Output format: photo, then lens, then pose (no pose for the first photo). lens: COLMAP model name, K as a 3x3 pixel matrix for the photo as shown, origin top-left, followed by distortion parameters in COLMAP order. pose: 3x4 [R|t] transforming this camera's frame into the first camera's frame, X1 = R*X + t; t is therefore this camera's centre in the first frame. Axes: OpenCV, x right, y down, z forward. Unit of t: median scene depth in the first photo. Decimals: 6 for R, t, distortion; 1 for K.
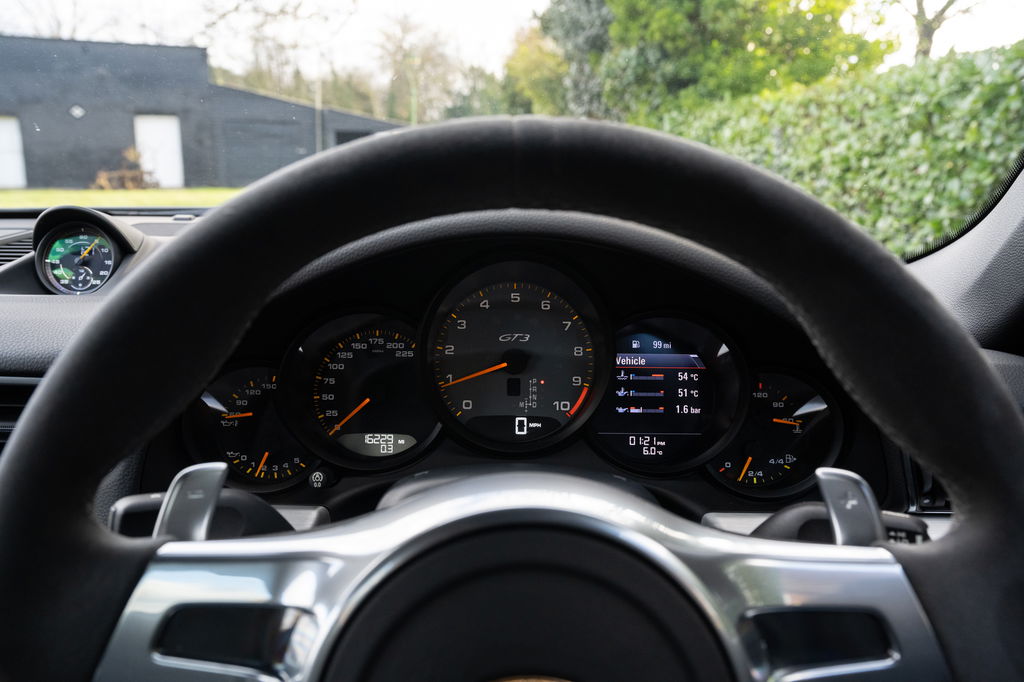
lens RADIAL K [[840.4, 0, 510.8], [0, 840.4, 373.5], [0, 0, 1]] dist [0.001222, -0.002960]
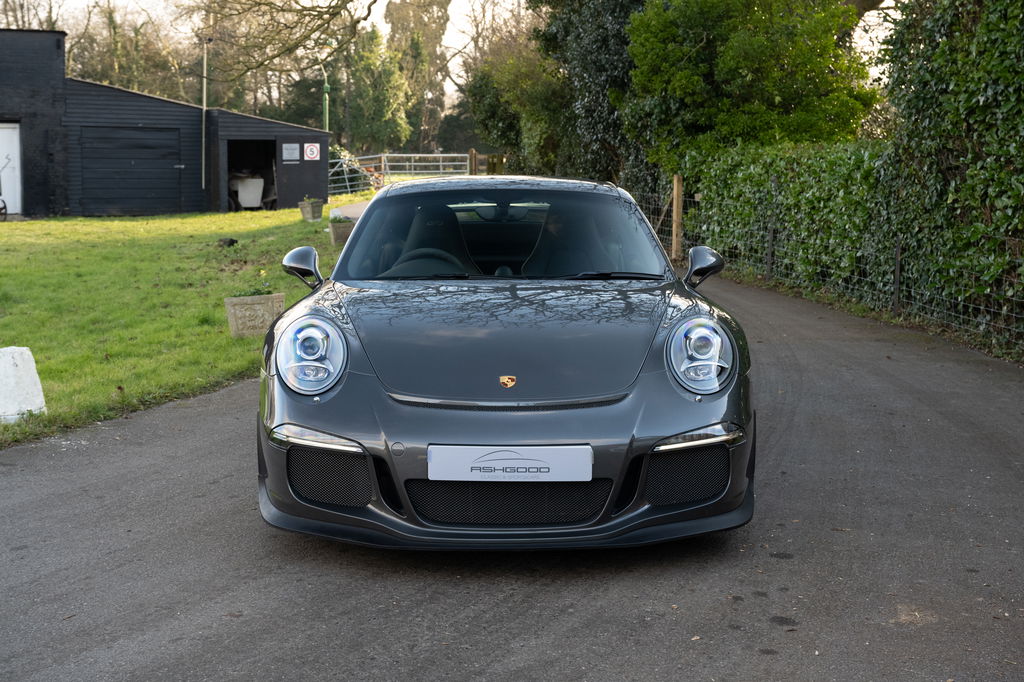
lens RADIAL K [[1491.0, 0, 512.0], [0, 1491.0, 341.0], [0, 0, 1]] dist [0.002918, -0.000955]
pose [[0.996267, -0.012918, 0.085352, -0.264890], [0.023827, 0.991480, -0.128058, 0.228354], [-0.082970, 0.129614, 0.988087, -1.099373]]
